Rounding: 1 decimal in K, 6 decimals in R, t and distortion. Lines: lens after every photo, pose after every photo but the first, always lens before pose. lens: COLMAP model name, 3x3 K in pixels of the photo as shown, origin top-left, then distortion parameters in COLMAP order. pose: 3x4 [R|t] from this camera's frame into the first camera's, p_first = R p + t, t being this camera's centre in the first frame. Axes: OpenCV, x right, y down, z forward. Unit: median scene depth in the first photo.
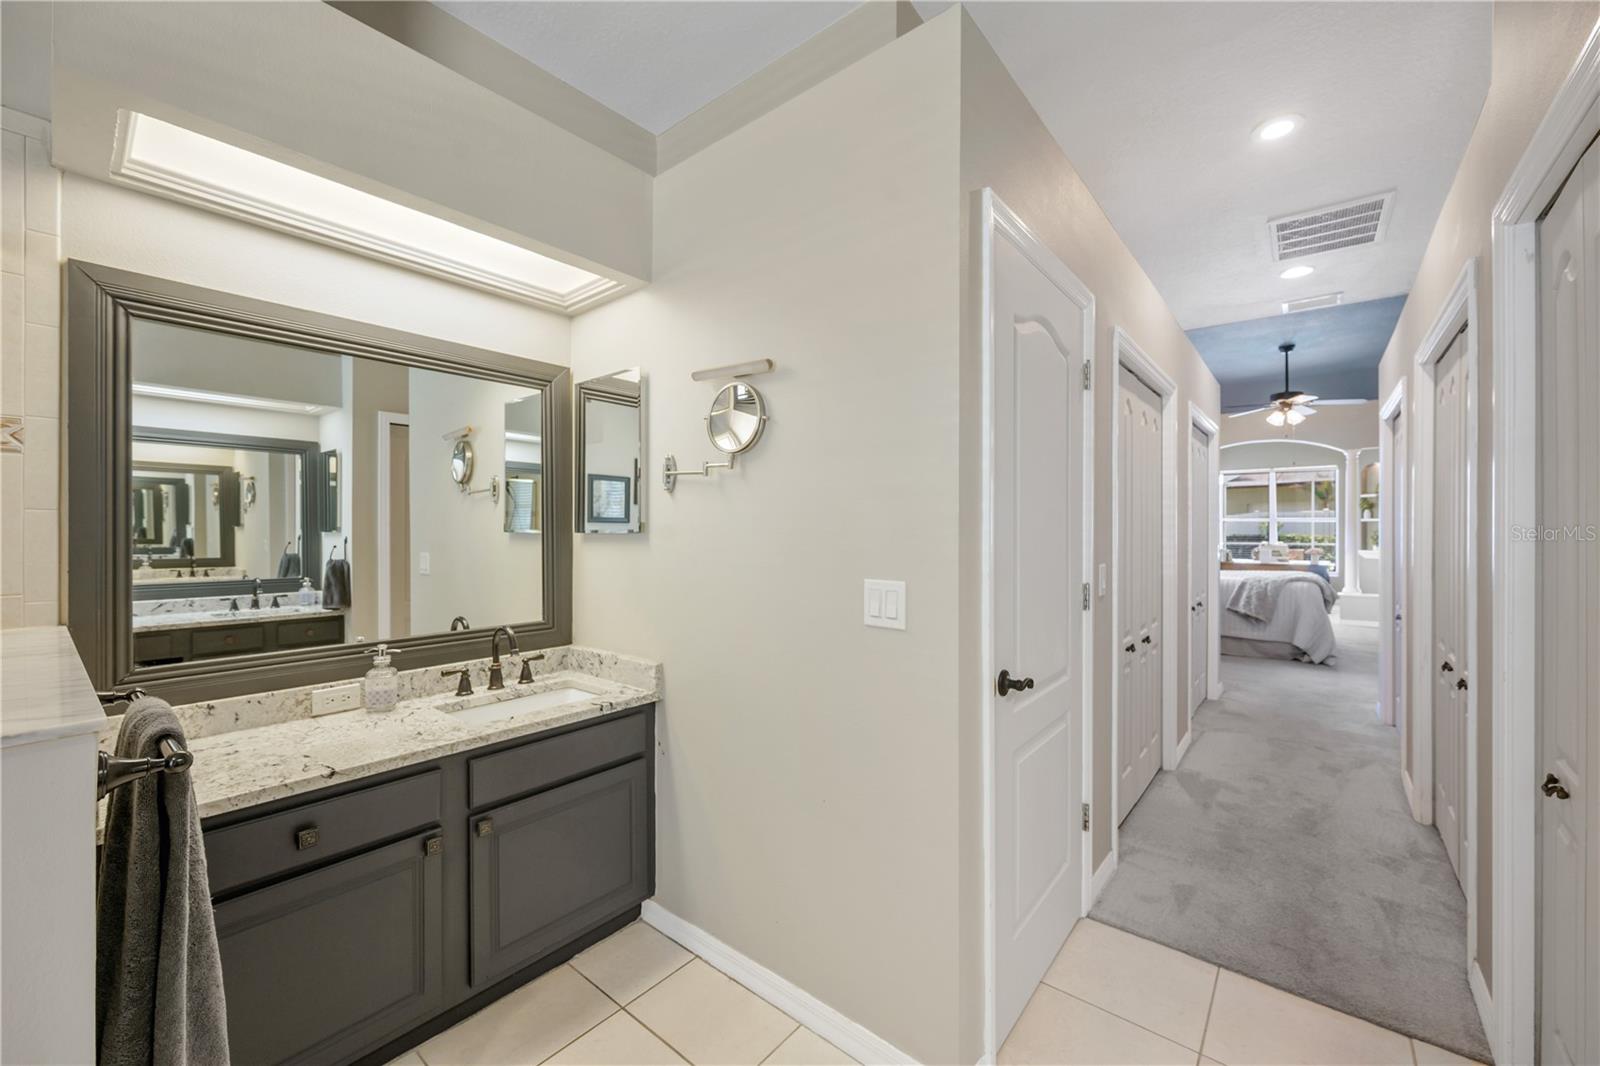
lens RADIAL K [[633.6, 0, 800.0], [0, 633.6, 533.0], [0, 0, 1]] dist [-0.002438, 0.000616]
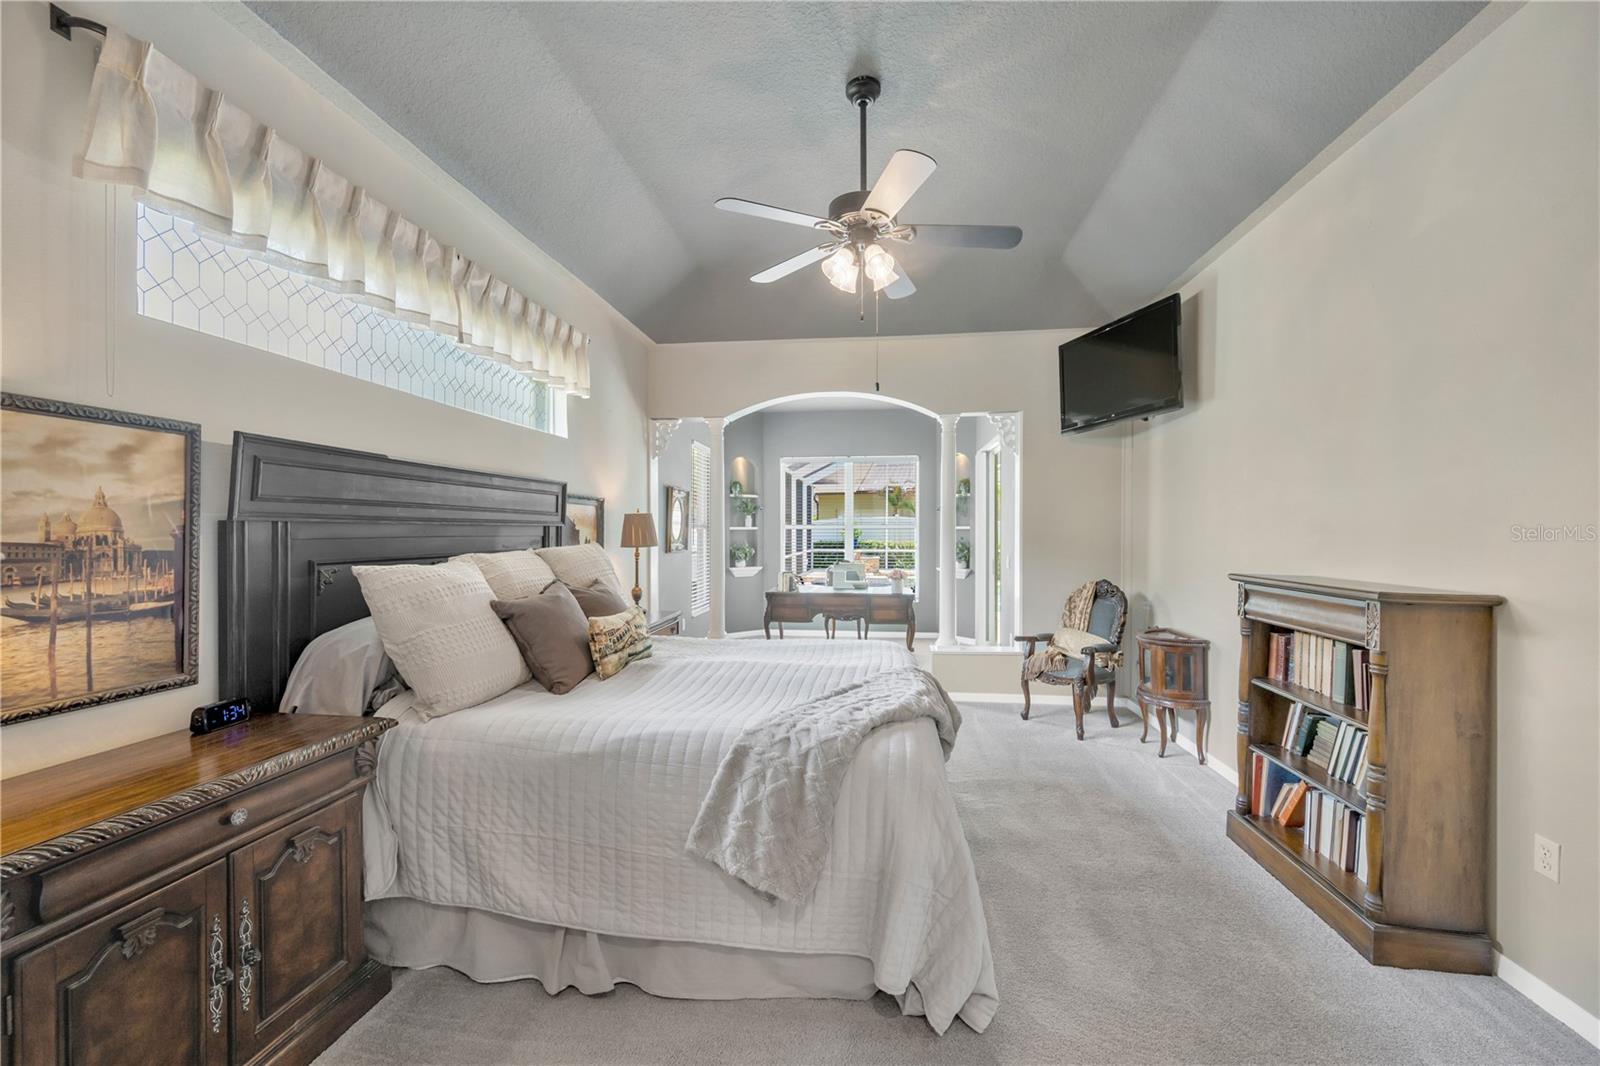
lens RADIAL K [[633.6, 0, 800.0], [0, 633.6, 533.0], [0, 0, 1]] dist [-0.002438, 0.000616]
pose [[0.851389, 0.002622, 0.524529, 0.346212], [-0.000388, 0.999990, -0.004369, -0.011096], [-0.524535, 0.003516, 0.851382, 0.447889]]
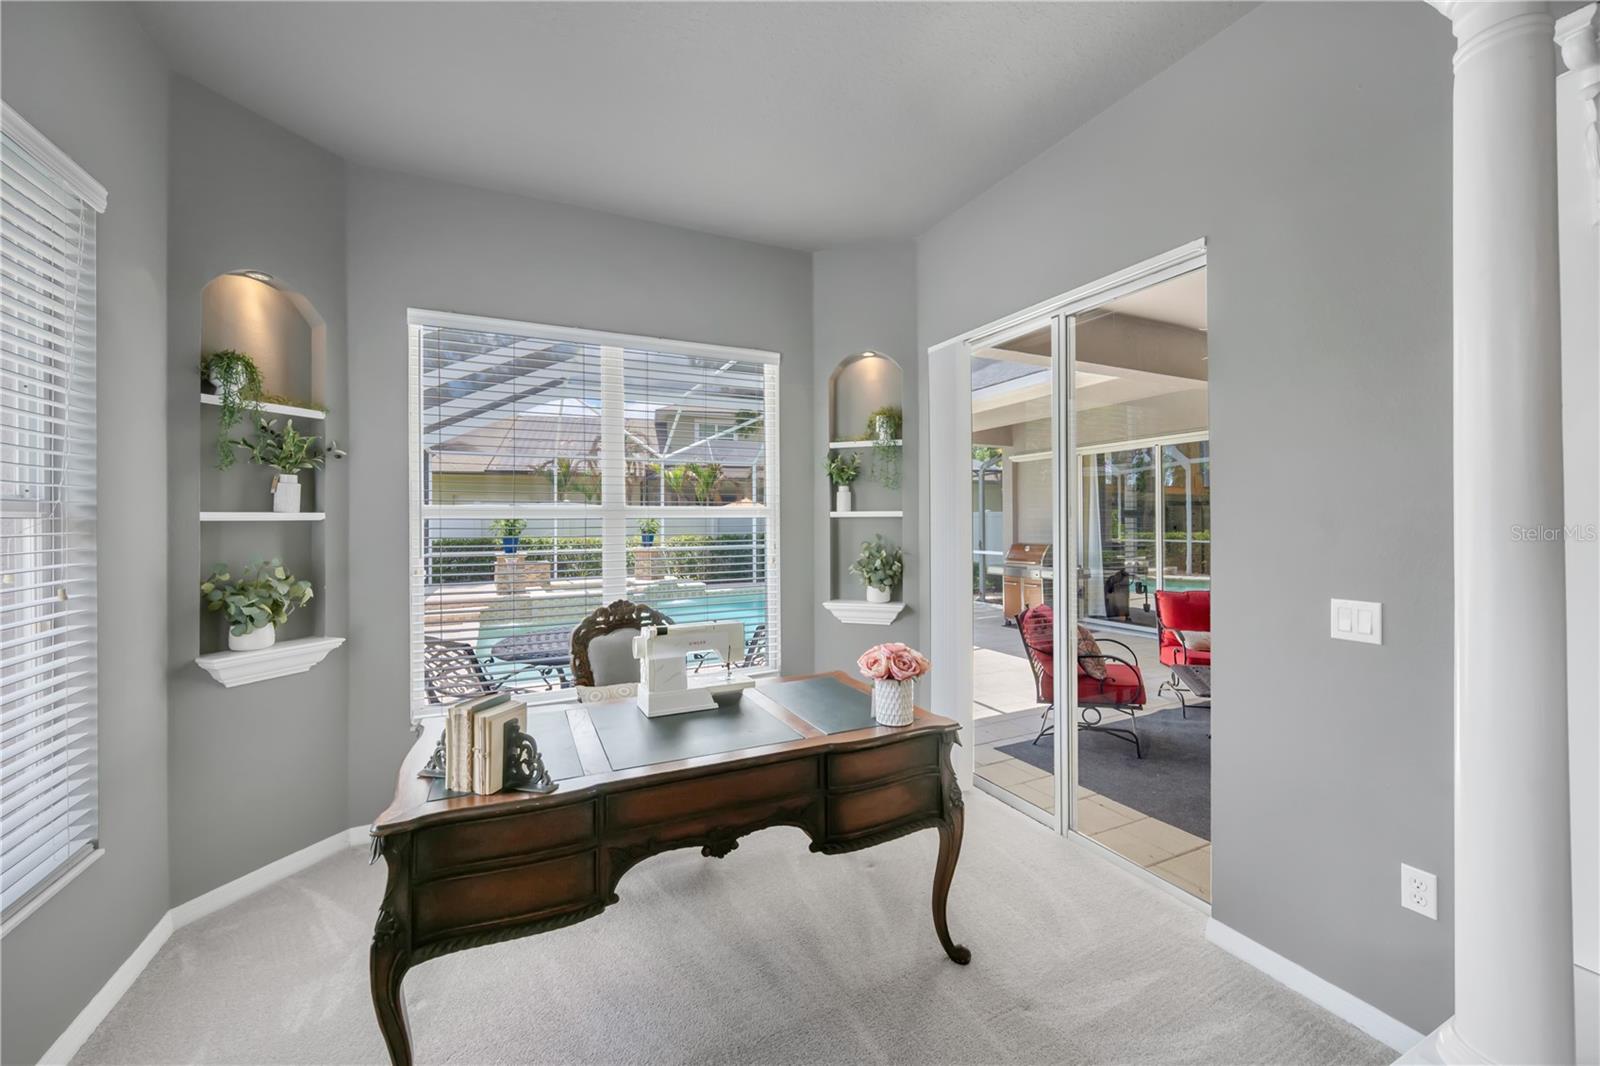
lens RADIAL K [[635.3, 0, 803.2], [0, 635.3, 522.3], [0, 0, 1]] dist [-0.000582, 0.000259]
pose [[0.422440, 0.000037, 0.906391, 0.573396], [0.010019, 0.999939, -0.004711, -0.015004], [-0.906335, 0.011071, 0.422414, 0.880751]]
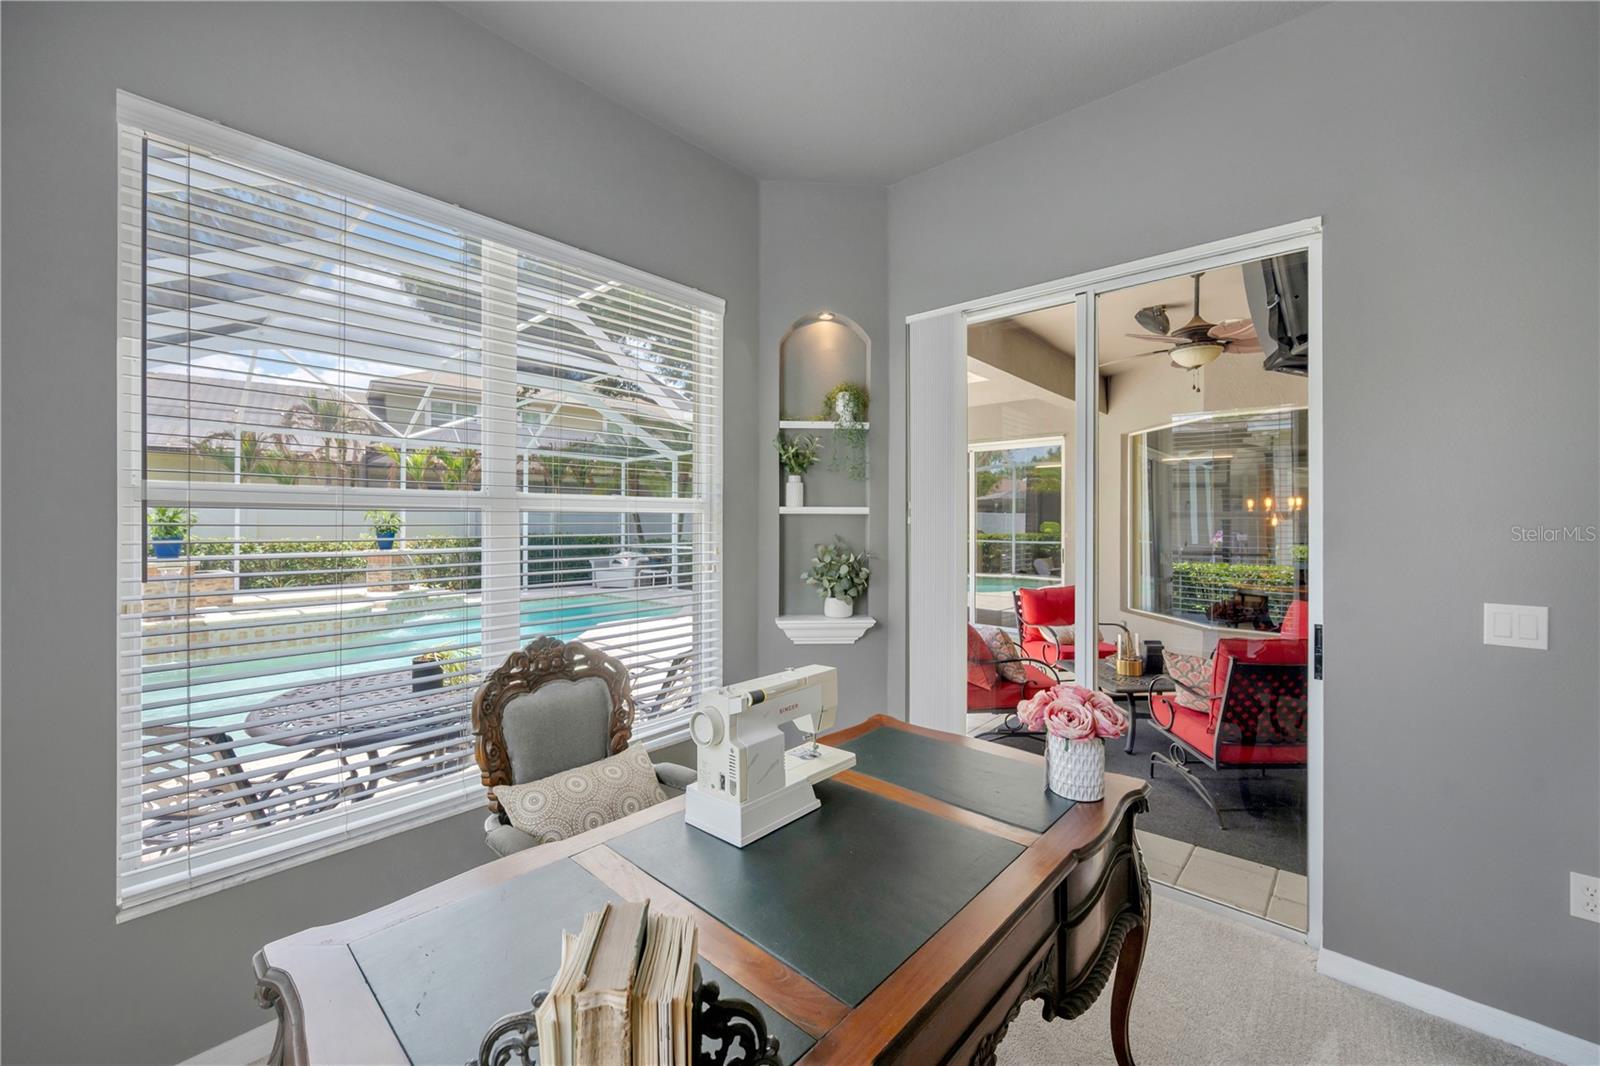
lens RADIAL K [[635.3, 0, 803.2], [0, 635.3, 522.3], [0, 0, 1]] dist [-0.000582, 0.000259]
pose [[0.040919, 0.000971, 0.999162, 0.617222], [0.002892, 0.999995, -0.001091, -0.015185], [-0.999158, 0.002934, 0.040916, 0.994858]]
